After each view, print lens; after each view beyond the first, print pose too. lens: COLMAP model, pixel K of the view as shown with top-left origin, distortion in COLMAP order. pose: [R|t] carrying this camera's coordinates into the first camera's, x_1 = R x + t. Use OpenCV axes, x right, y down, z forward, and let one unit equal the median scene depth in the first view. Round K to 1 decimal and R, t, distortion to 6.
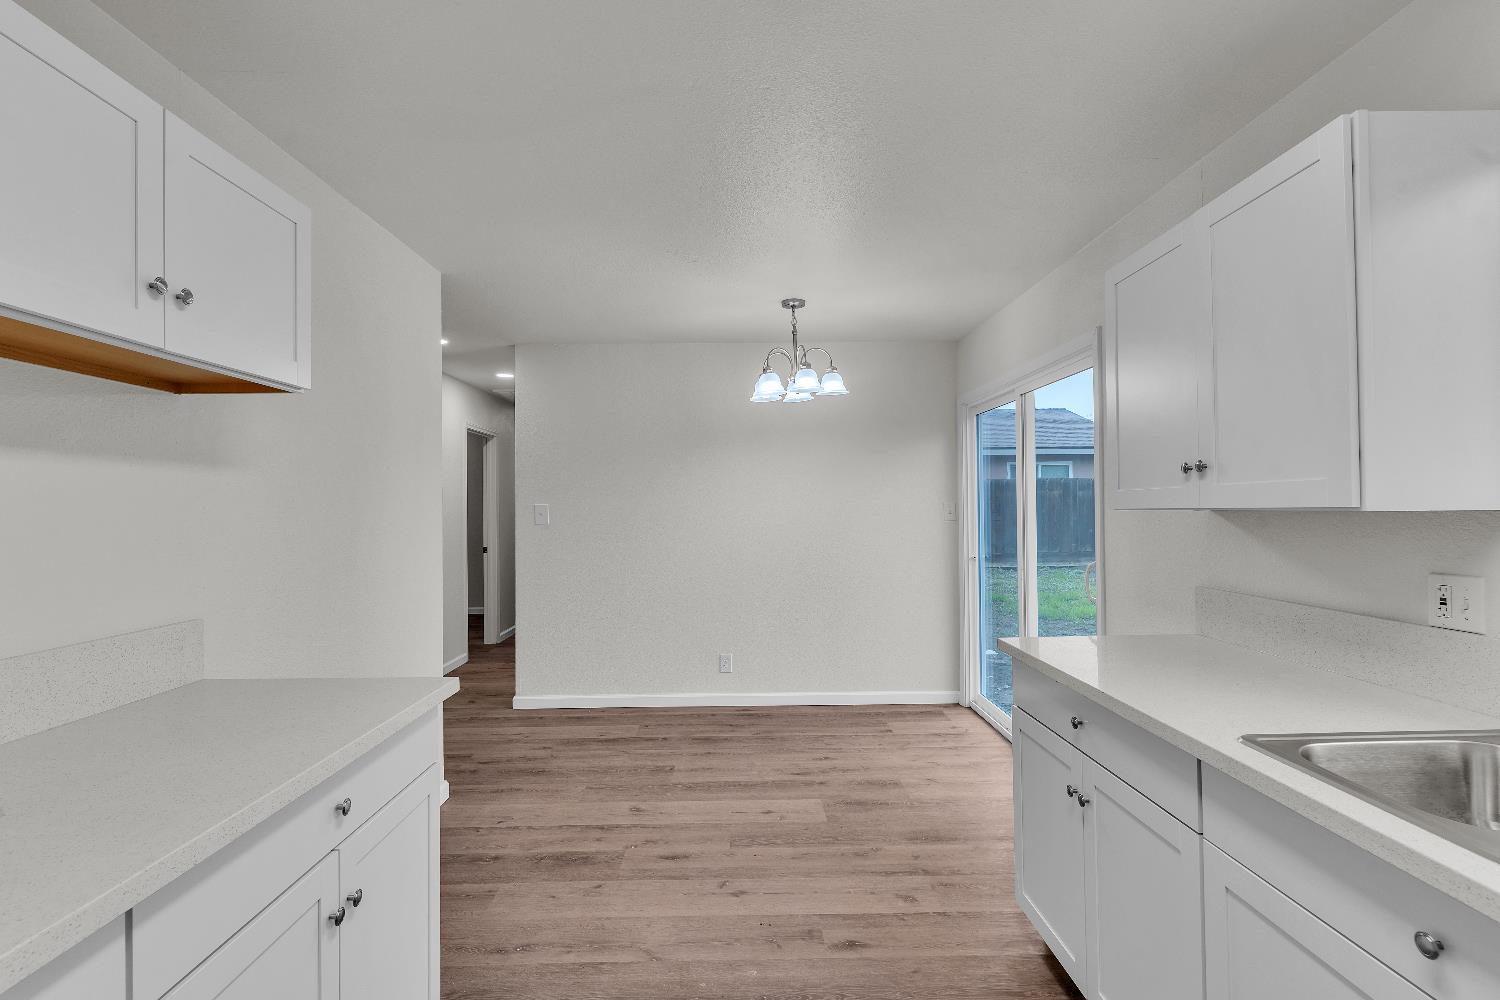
lens RADIAL K [[725.9, 0, 751.0], [0, 725.9, 500.7], [0, 0, 1]] dist [0.002603, -0.000973]
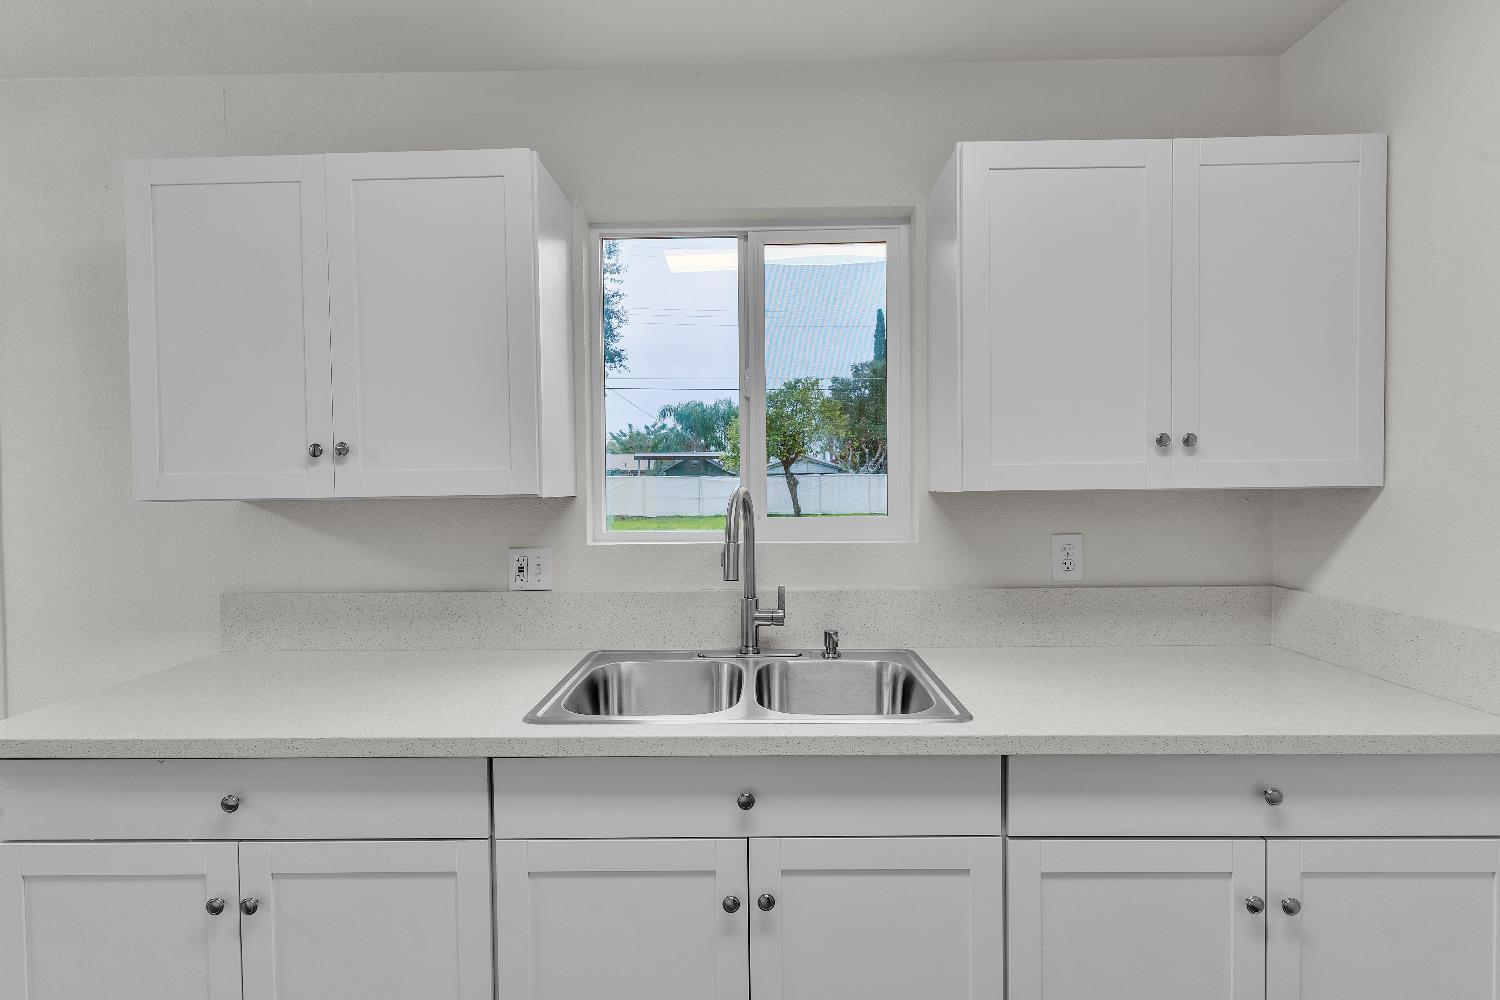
lens RADIAL K [[725.9, 0, 757.0], [0, 725.9, 501.1], [0, 0, 1]] dist [0.002603, -0.000973]
pose [[0.048274, -0.017699, 0.998677, -0.212995], [0.004950, 0.999835, 0.017481, 0.000775], [-0.998822, 0.004099, 0.048354, 0.410894]]
